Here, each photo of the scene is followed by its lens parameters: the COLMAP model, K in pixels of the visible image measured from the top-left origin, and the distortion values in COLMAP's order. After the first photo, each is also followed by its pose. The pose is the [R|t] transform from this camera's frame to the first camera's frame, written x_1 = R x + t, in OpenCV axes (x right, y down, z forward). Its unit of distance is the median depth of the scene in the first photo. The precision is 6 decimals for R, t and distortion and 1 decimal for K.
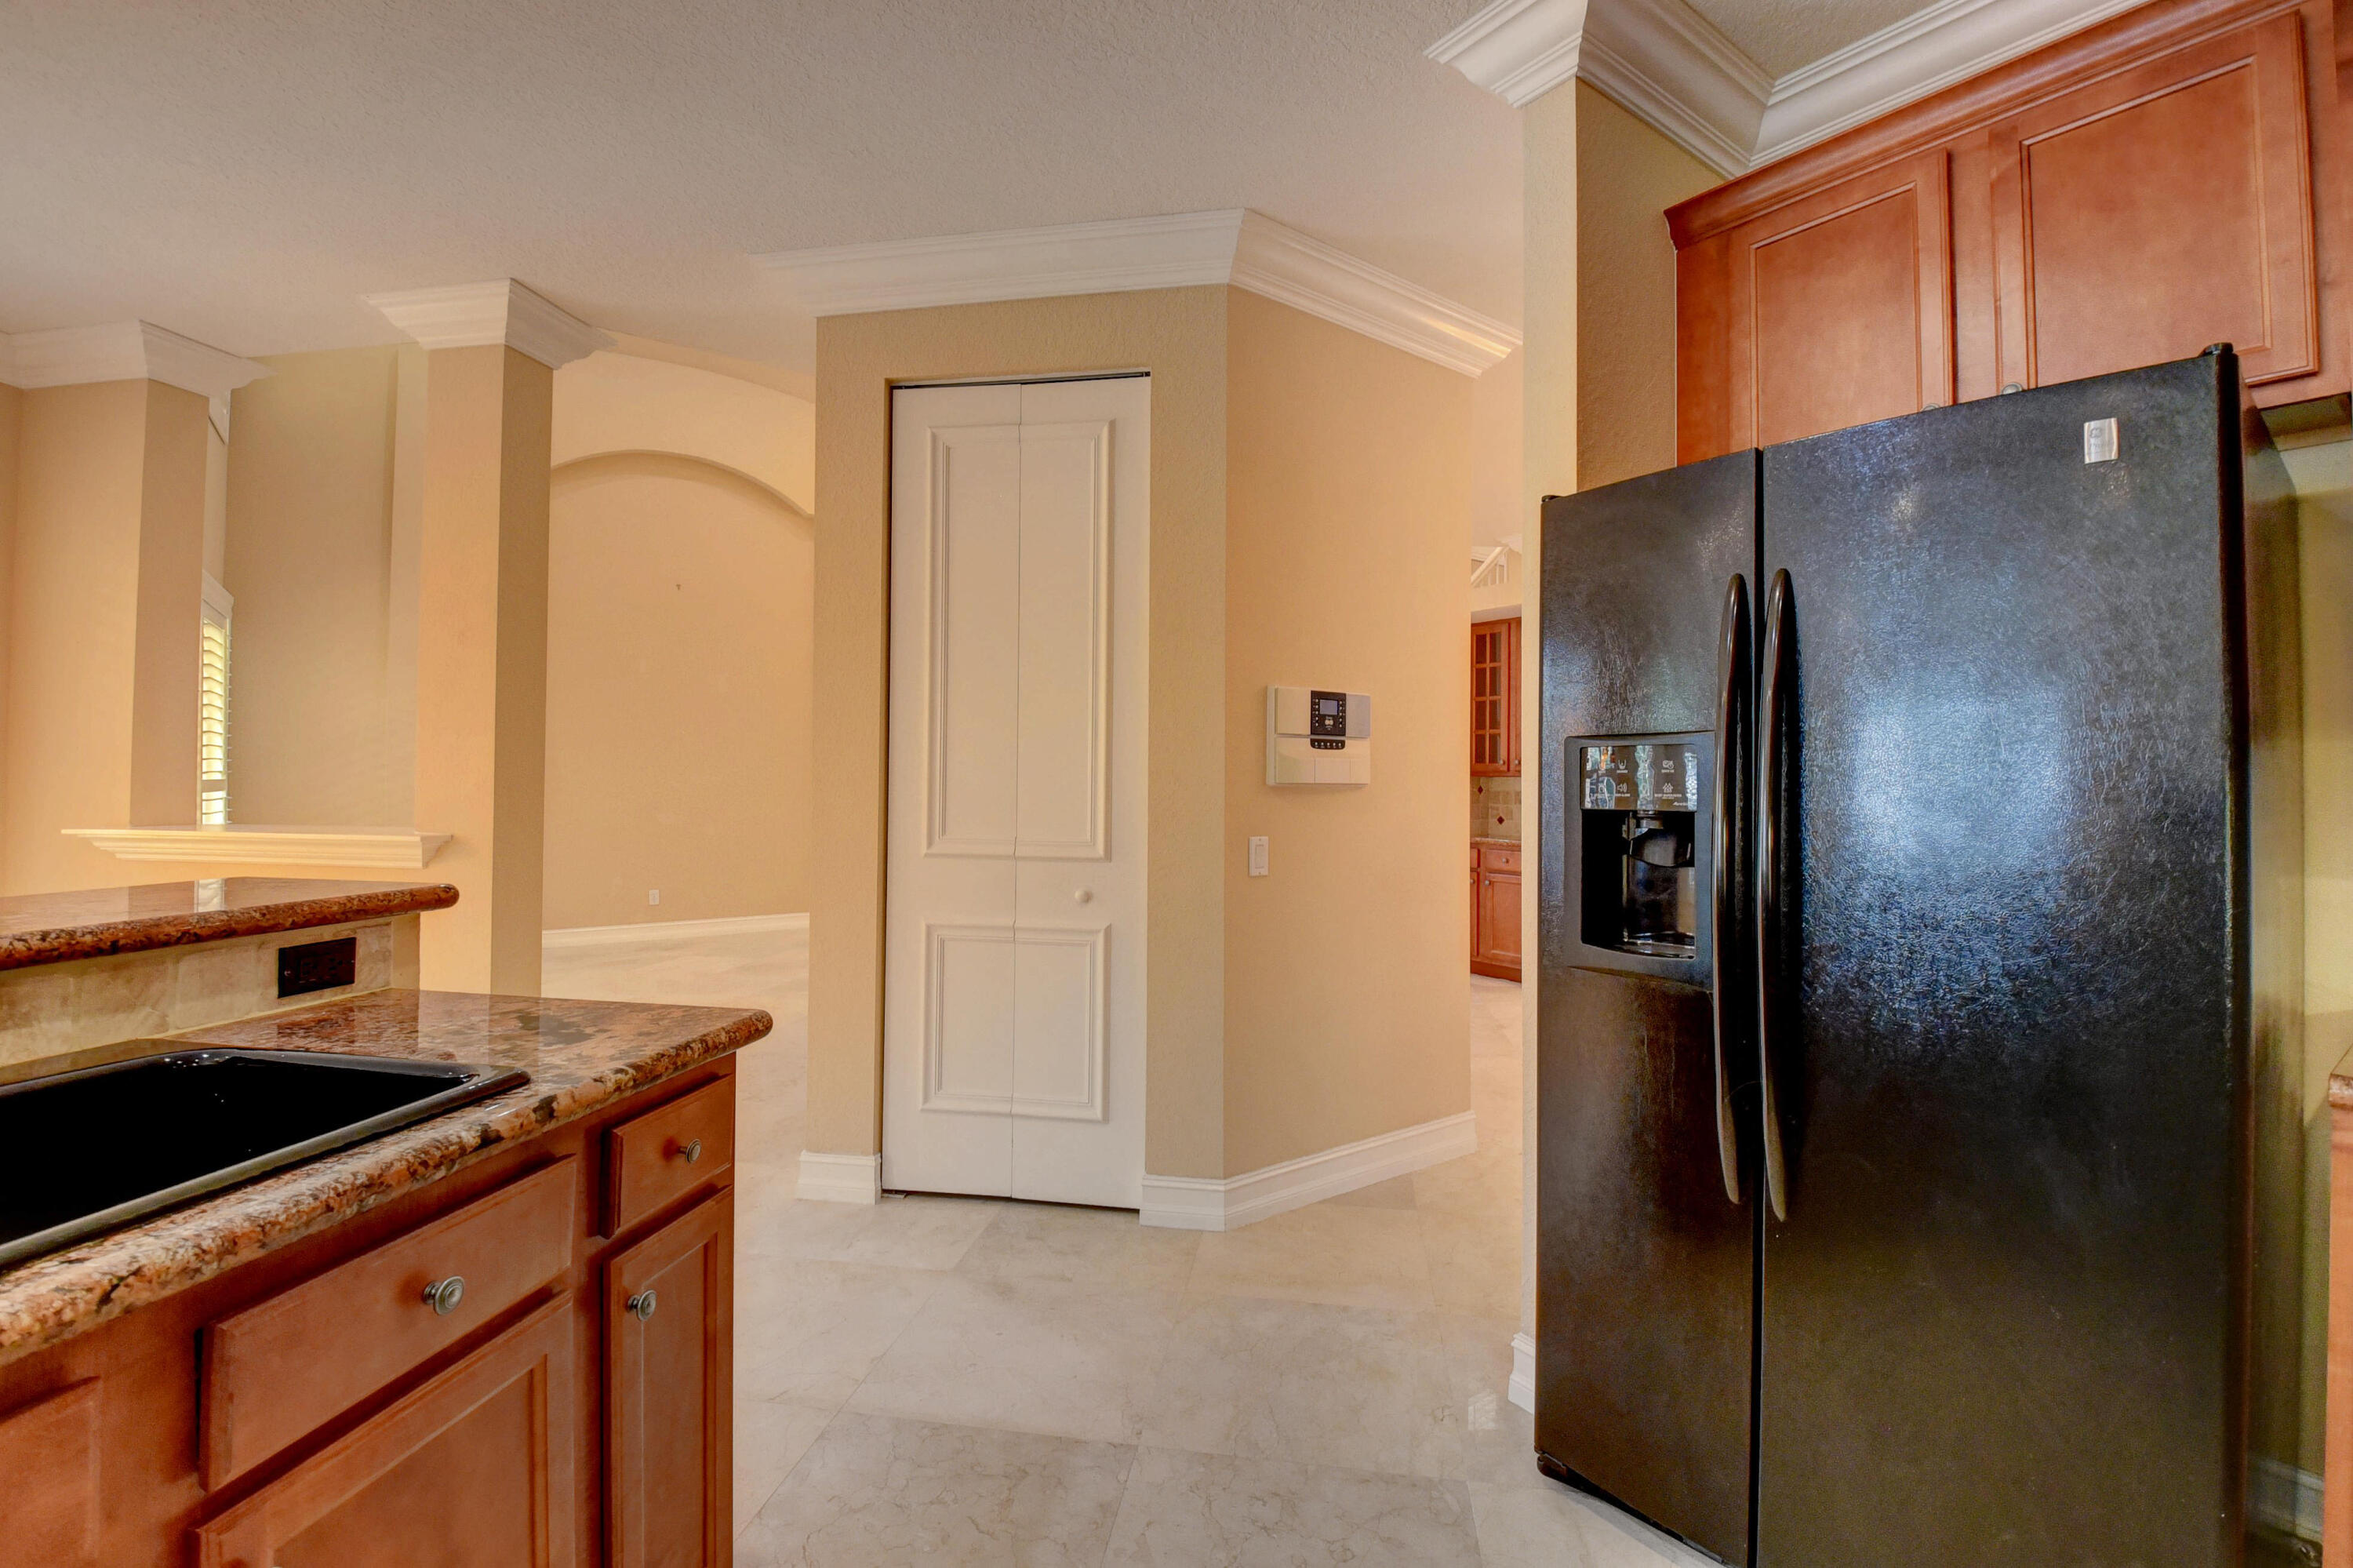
lens RADIAL K [[1025.6, 0, 1163.7], [0, 1025.6, 764.3], [0, 0, 1]] dist [0.023504, -0.029632]
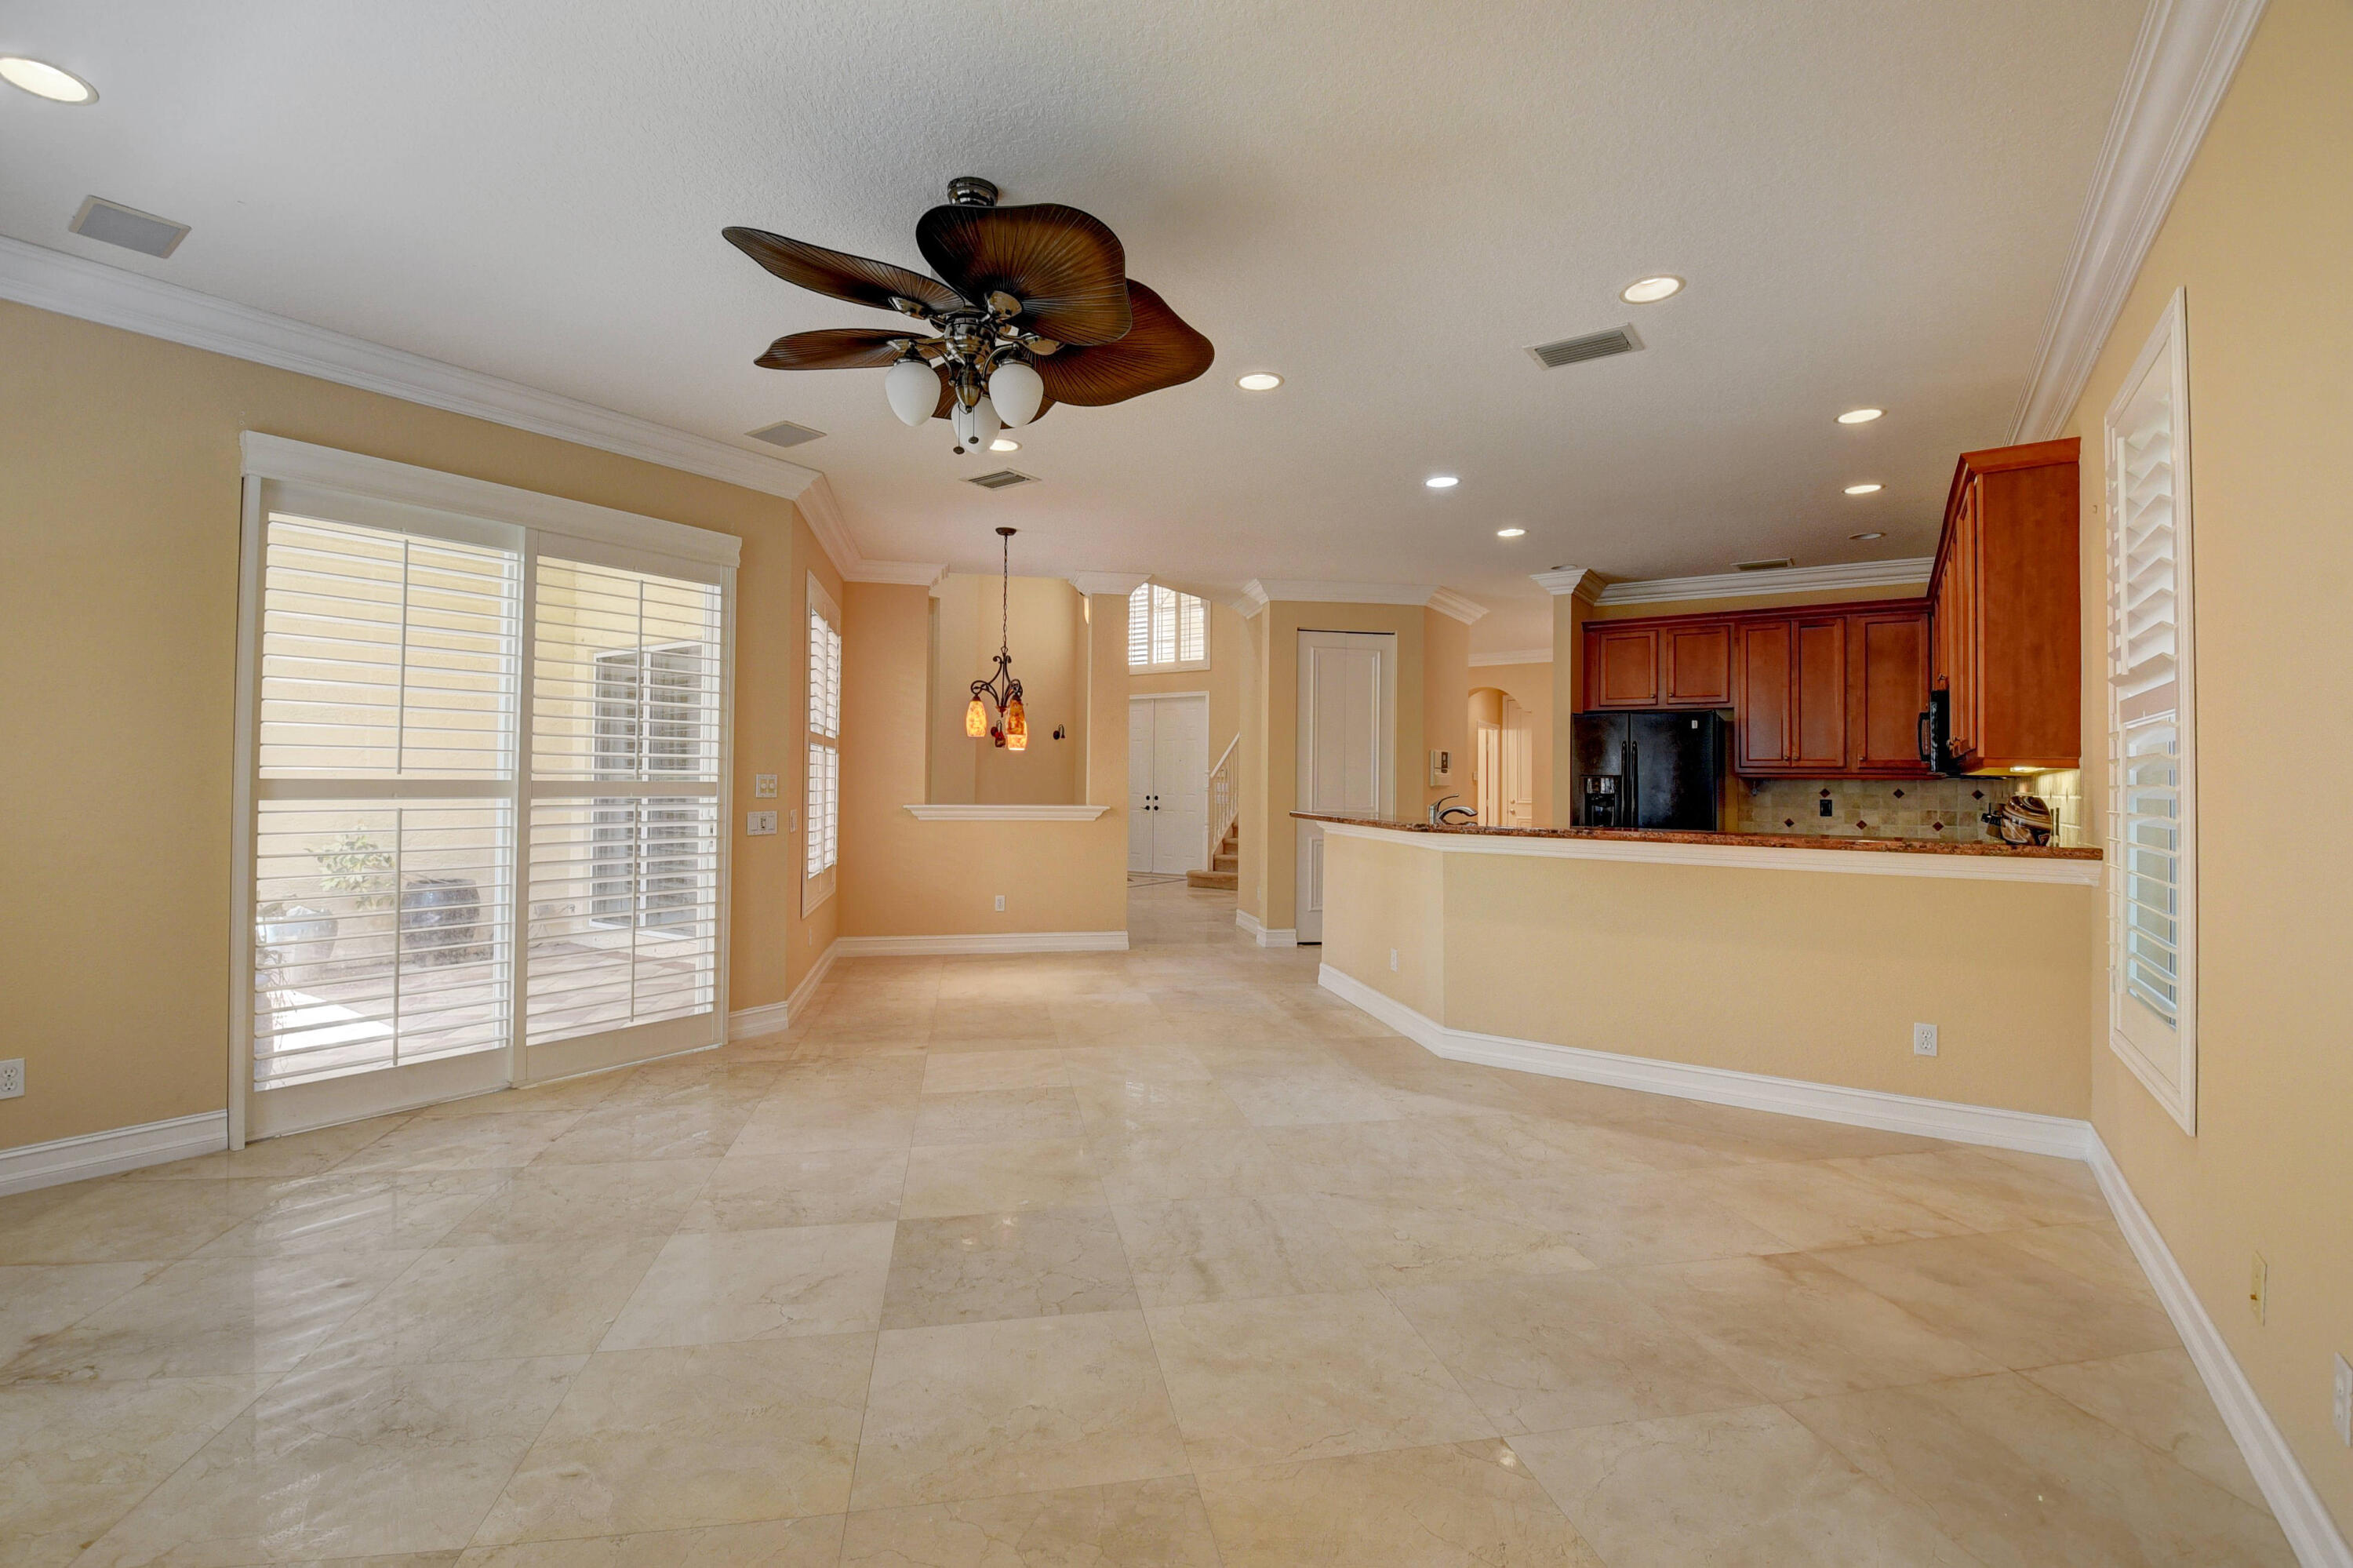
lens RADIAL K [[1025.6, 0, 1163.7], [0, 1025.6, 764.3], [0, 0, 1]] dist [0.023504, -0.029632]
pose [[0.944972, 0.012924, 0.326896, -1.257631], [-0.011413, 0.999913, -0.006541, -0.011029], [-0.326952, 0.002450, 0.945038, -1.156788]]
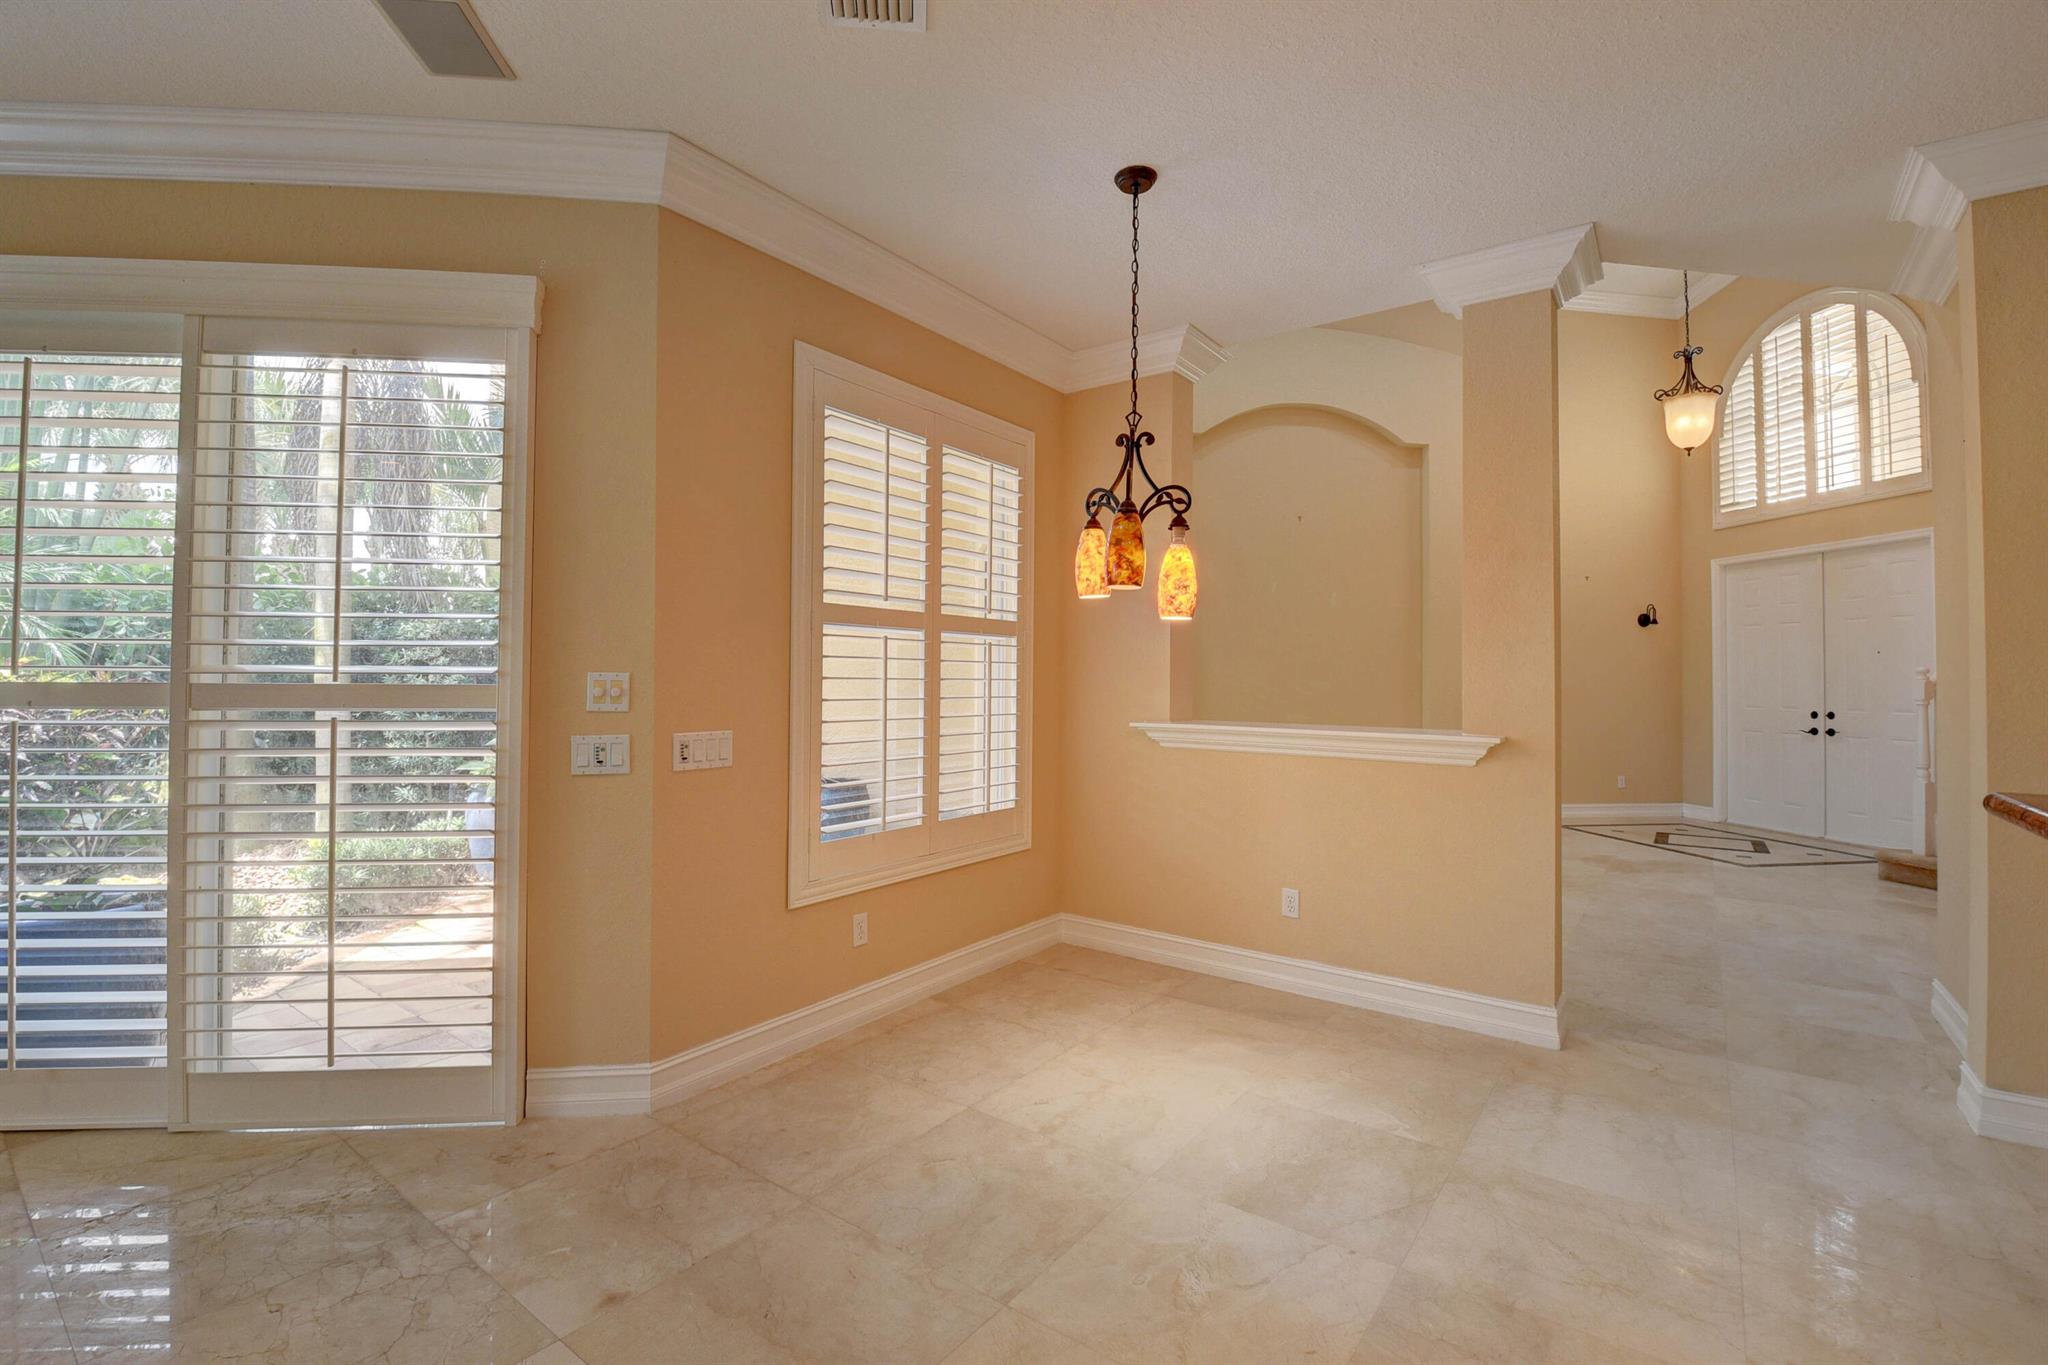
lens RADIAL K [[892.7, 0, 1012.9], [0, 892.7, 665.3], [0, 0, 1]] dist [0.023504, -0.029632]
pose [[0.880818, -0.011152, -0.473324, -0.661826], [0.003104, 0.999837, -0.017779, 0.008784], [0.473445, 0.014191, 0.880709, -0.096524]]
